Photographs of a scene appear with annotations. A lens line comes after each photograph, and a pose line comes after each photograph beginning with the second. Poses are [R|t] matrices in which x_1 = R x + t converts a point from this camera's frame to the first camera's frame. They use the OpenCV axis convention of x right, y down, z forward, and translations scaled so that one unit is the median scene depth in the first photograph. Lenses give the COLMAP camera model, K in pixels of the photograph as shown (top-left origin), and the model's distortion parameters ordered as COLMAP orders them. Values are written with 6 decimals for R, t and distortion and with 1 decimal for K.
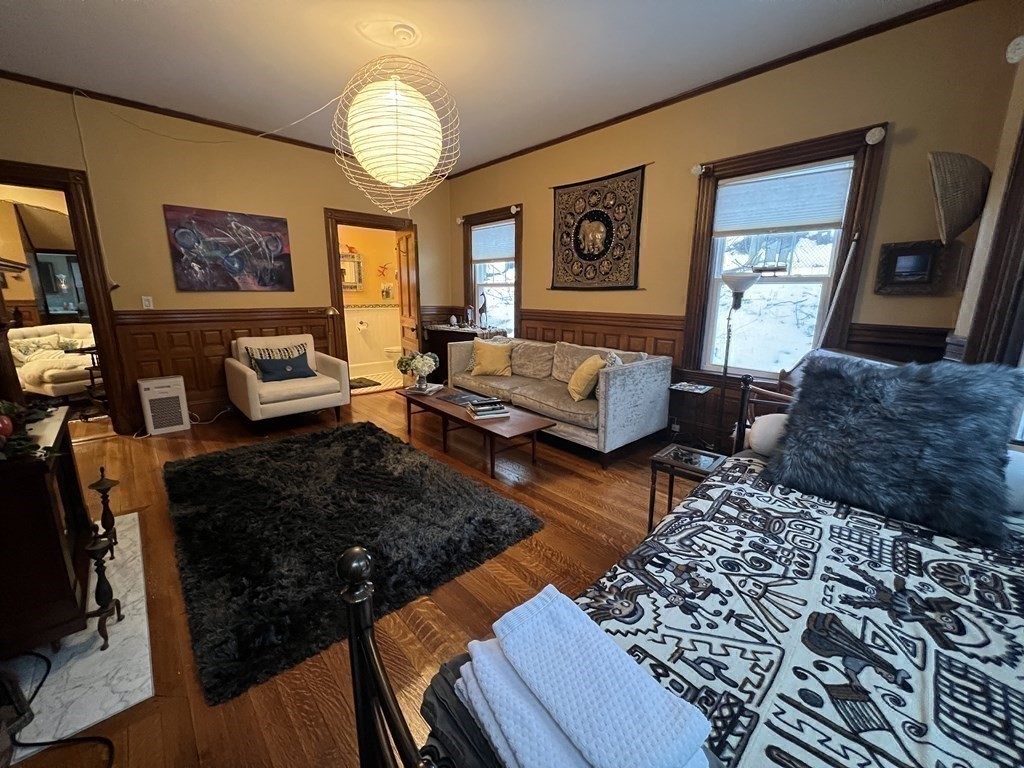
lens RADIAL K [[410.0, 0, 506.5], [0, 410.0, 384.5], [0, 0, 1]] dist [-0.002178, 0.000144]
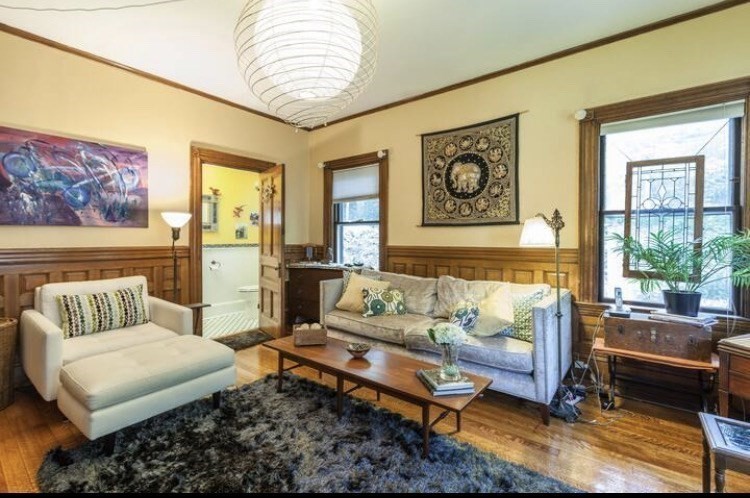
lens RADIAL K [[340.8, 0, 368.6], [0, 340.8, 238.1], [0, 0, 1]] dist [0.011503, -0.001673]
pose [[0.985909, -0.005040, 0.167208, -0.180723], [0.041784, 0.975282, -0.216977, -0.025443], [-0.161981, 0.220906, 0.961750, 0.222046]]
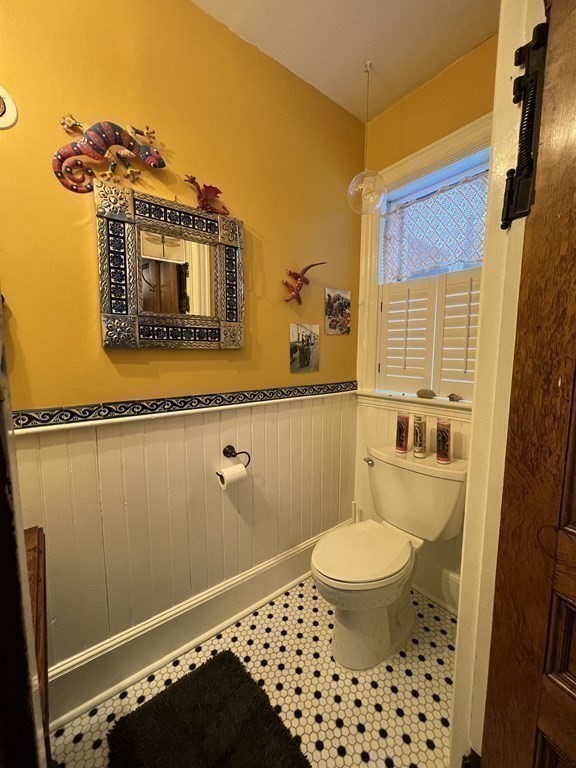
lens RADIAL K [[307.5, 0, 284.0], [0, 307.5, 386.2], [0, 0, 1]] dist [-0.002178, 0.000144]
pose [[0.996791, 0.003442, -0.079978, -0.418719], [-0.012667, 0.993271, -0.115116, -0.243965], [0.079044, 0.115759, 0.990127, 1.098455]]
